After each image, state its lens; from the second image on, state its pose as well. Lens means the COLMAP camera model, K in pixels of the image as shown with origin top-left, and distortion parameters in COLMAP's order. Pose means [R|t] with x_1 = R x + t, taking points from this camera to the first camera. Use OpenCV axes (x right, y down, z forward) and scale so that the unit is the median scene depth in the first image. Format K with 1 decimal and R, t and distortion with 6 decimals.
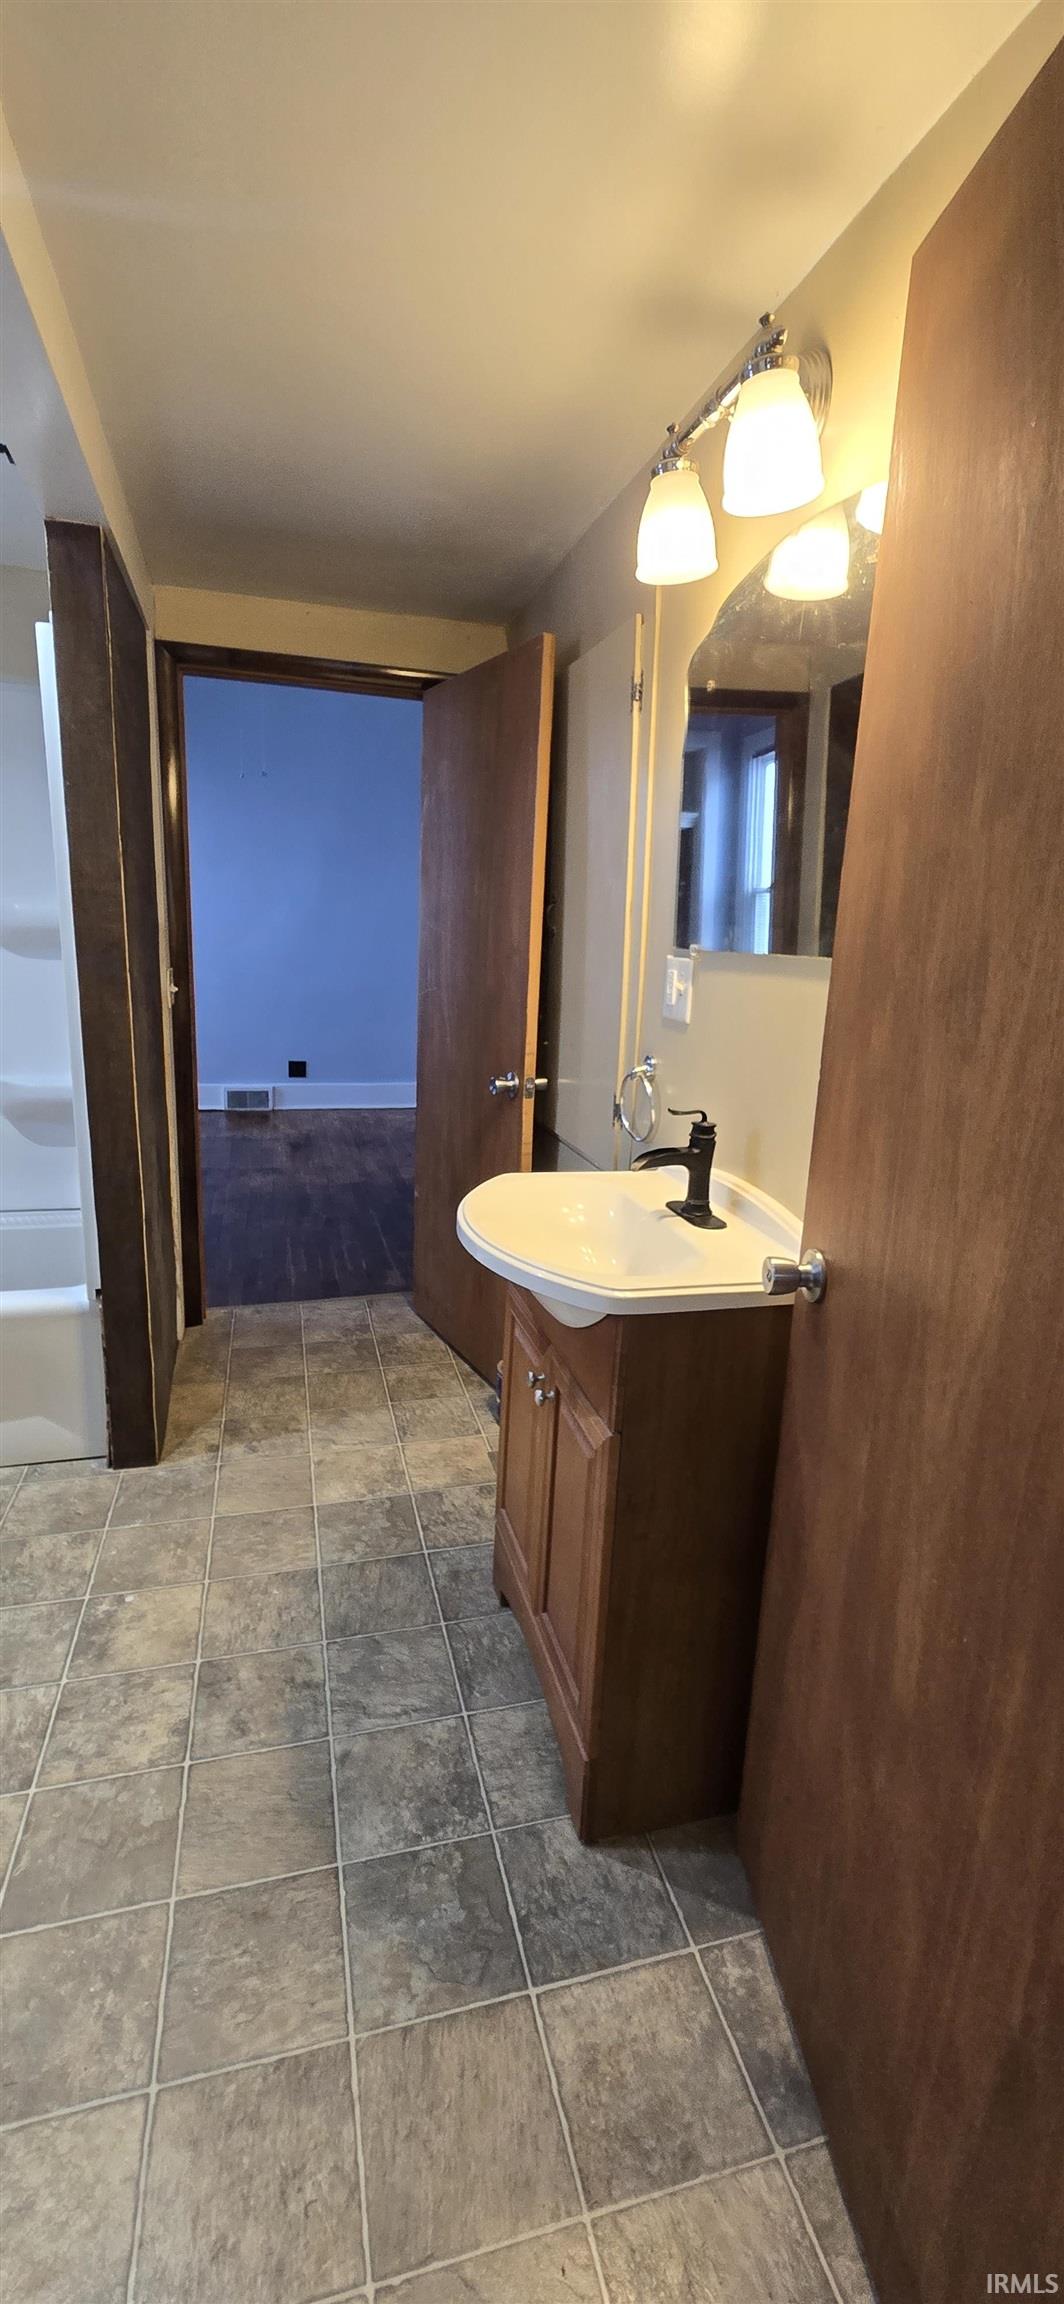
lens RADIAL K [[934.3, 0, 519.4], [0, 934.3, 1146.6], [0, 0, 1]] dist [0.003825, -0.000131]
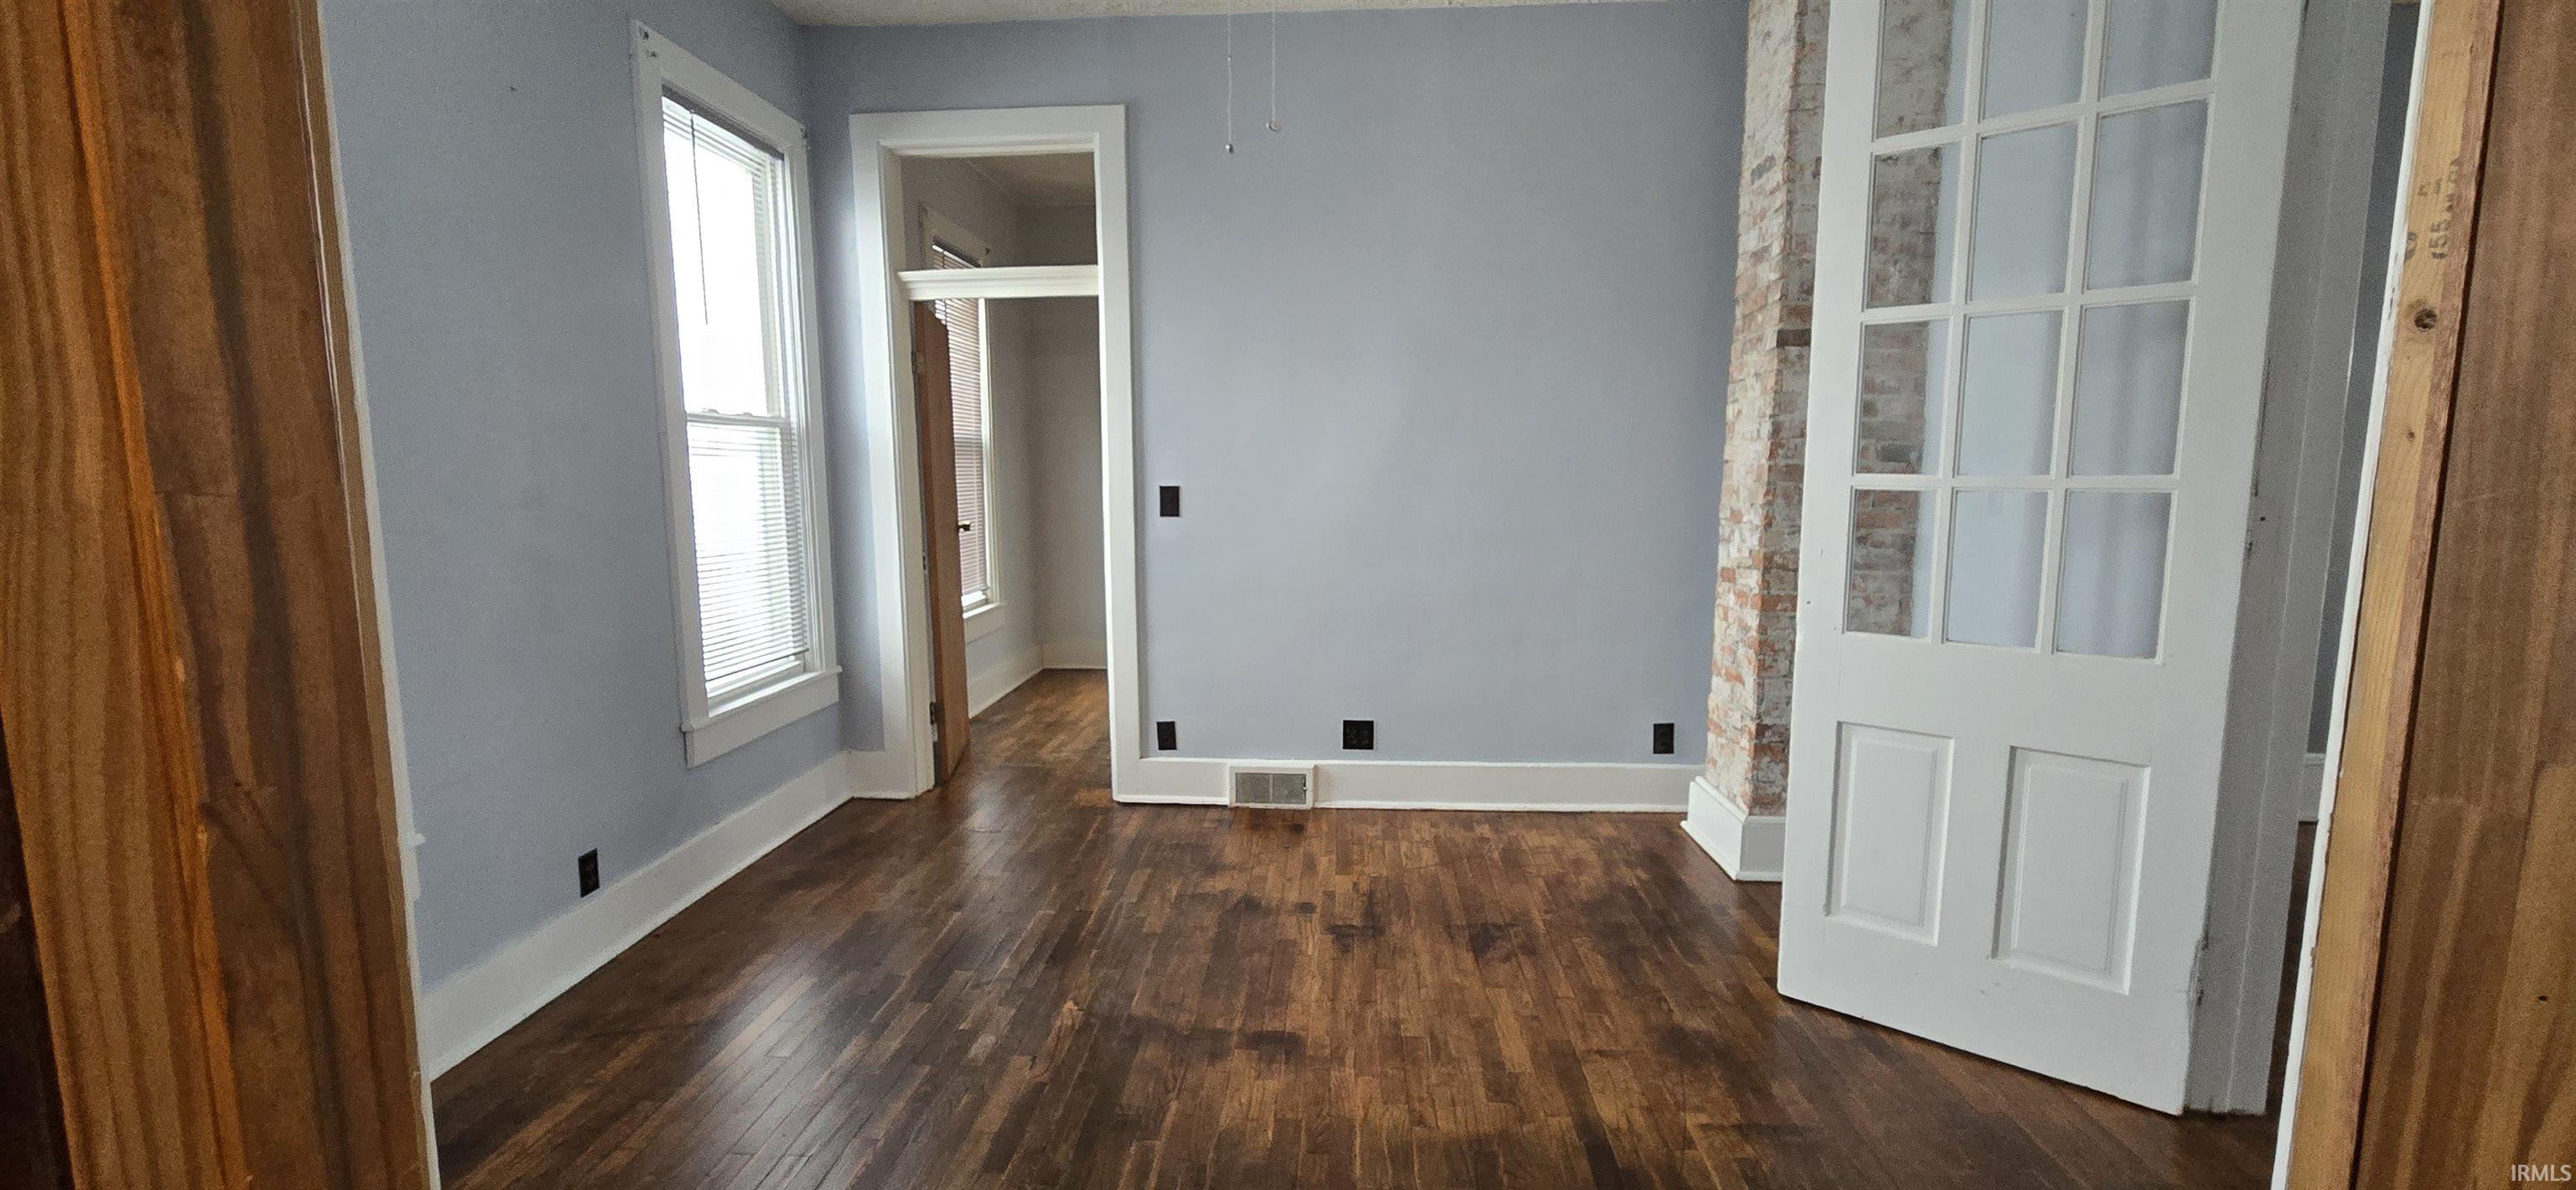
lens RADIAL K [[1044.6, 0, 1278.0], [0, 1044.6, 578.5], [0, 0, 1]] dist [0.003825, -0.000131]
pose [[0.946106, -0.006356, -0.323794, -0.289443], [-0.034135, 0.992281, -0.119218, -0.345130], [0.322052, 0.123846, 0.938587, 1.387626]]
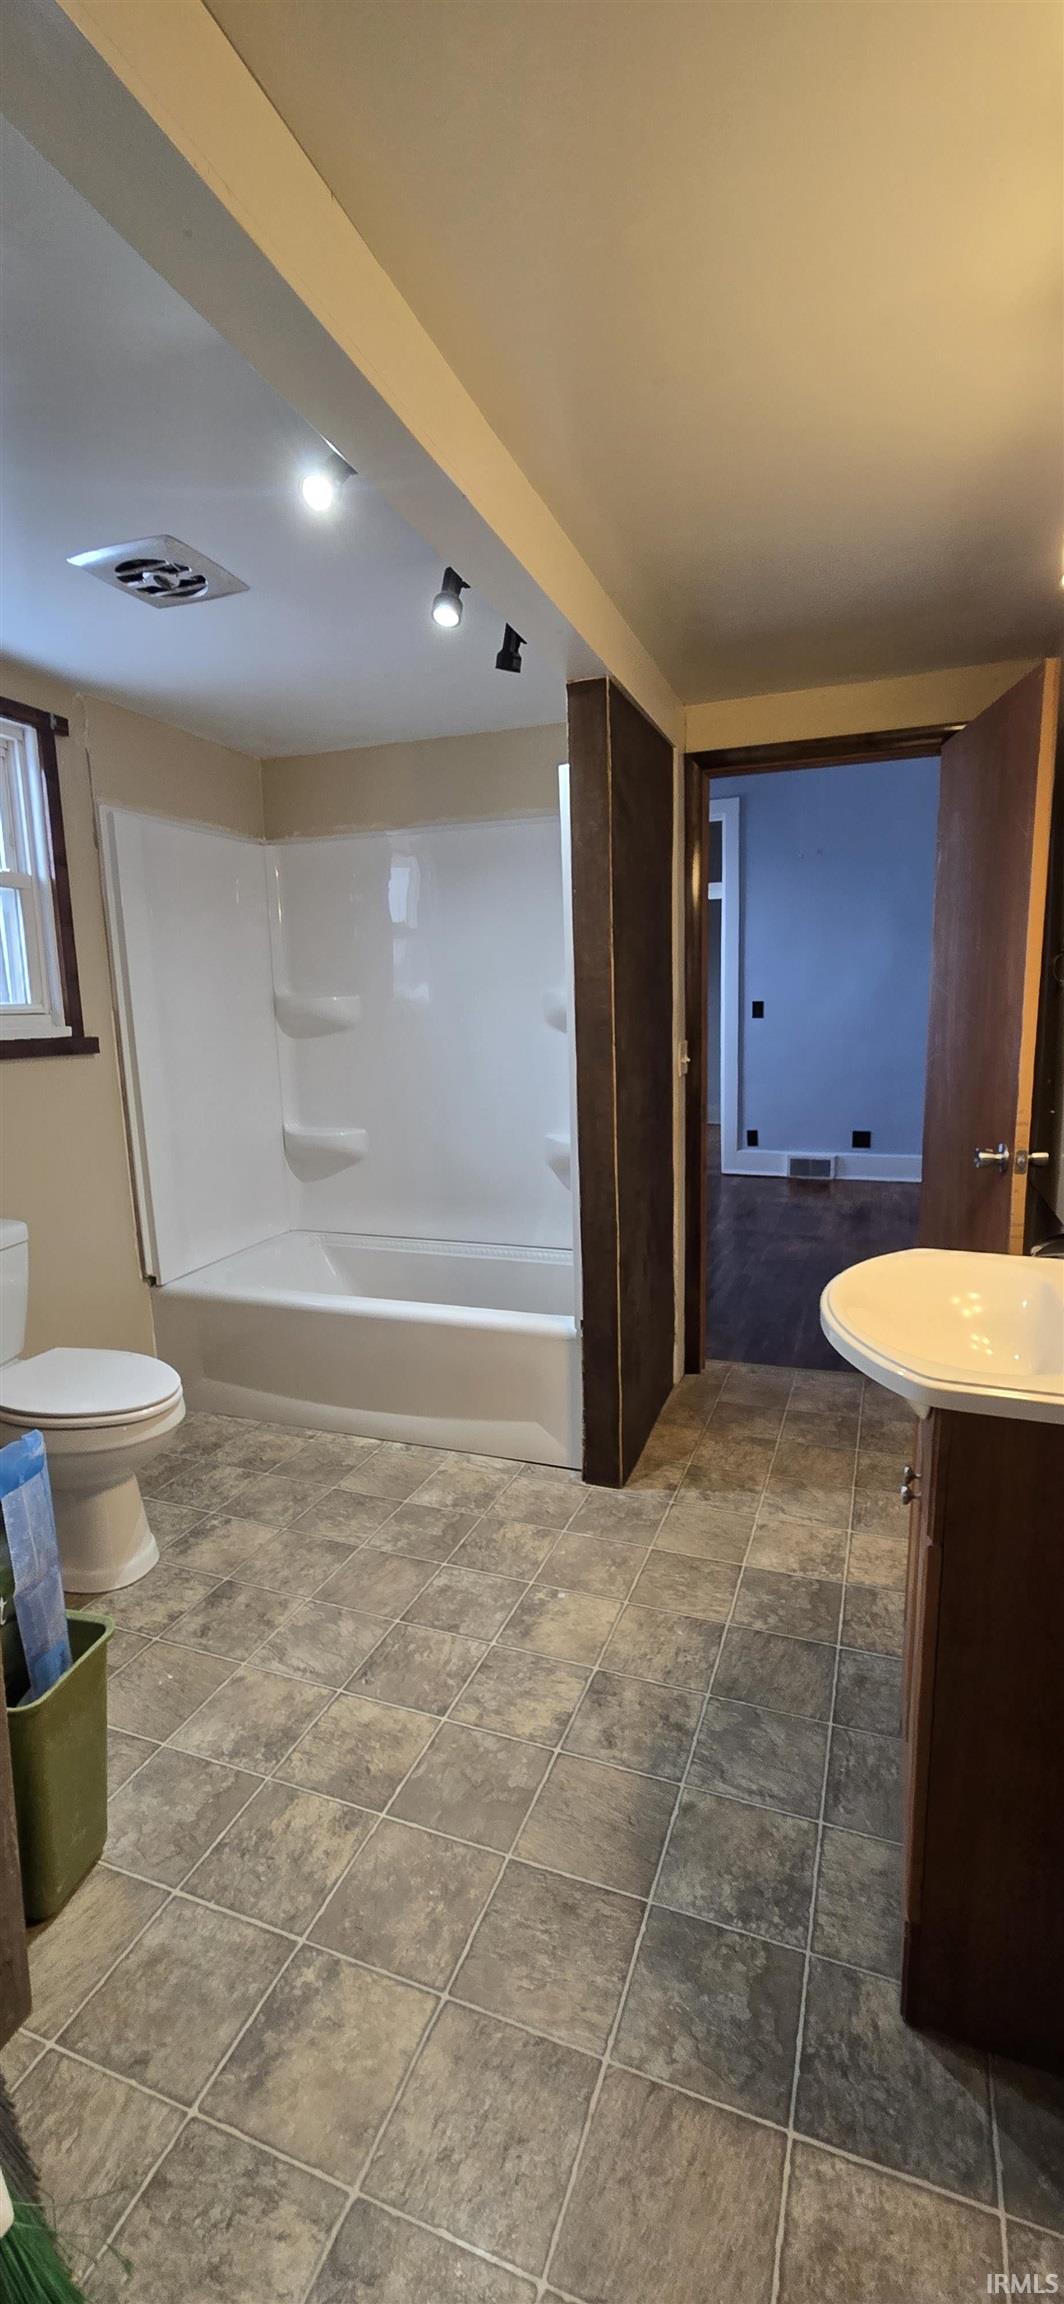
lens RADIAL K [[934.3, 0, 543.2], [0, 934.3, 1156.6], [0, 0, 1]] dist [0.003825, -0.000131]
pose [[0.816956, 0.038390, -0.575421, 0.192193], [-0.075613, 0.996299, -0.040882, 0.003193], [0.571722, 0.076908, 0.816835, 0.023411]]
